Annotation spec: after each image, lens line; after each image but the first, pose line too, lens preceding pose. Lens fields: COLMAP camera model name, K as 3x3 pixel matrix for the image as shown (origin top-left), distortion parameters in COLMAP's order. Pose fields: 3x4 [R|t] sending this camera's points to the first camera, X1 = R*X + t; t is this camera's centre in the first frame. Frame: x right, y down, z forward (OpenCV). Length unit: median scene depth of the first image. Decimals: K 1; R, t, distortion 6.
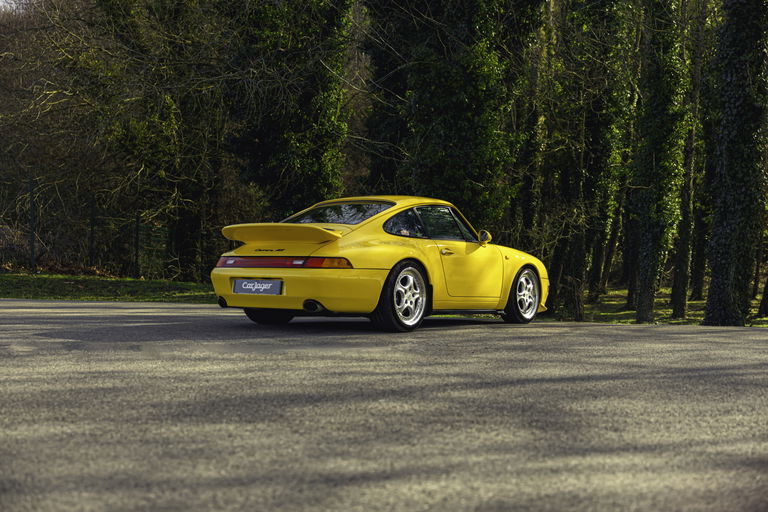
lens RADIAL K [[858.1, 0, 384.0], [0, 858.1, 256.0], [0, 0, 1]] dist [0.095422, -0.016898]
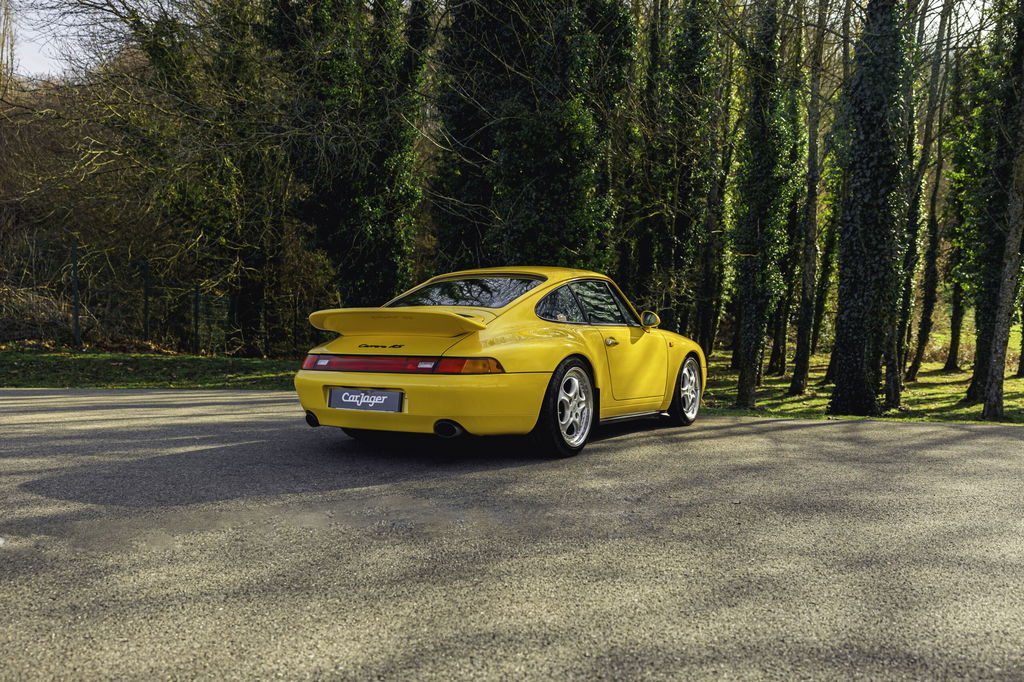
lens RADIAL K [[804.2, 0, 512.0], [0, 804.2, 341.0], [0, 0, 1]] dist [0.023334, 0.008601]
pose [[0.995806, -0.010134, 0.090931, -0.067189], [0.007664, 0.999593, 0.027474, -0.022021], [-0.091172, -0.026661, 0.995478, 0.263800]]
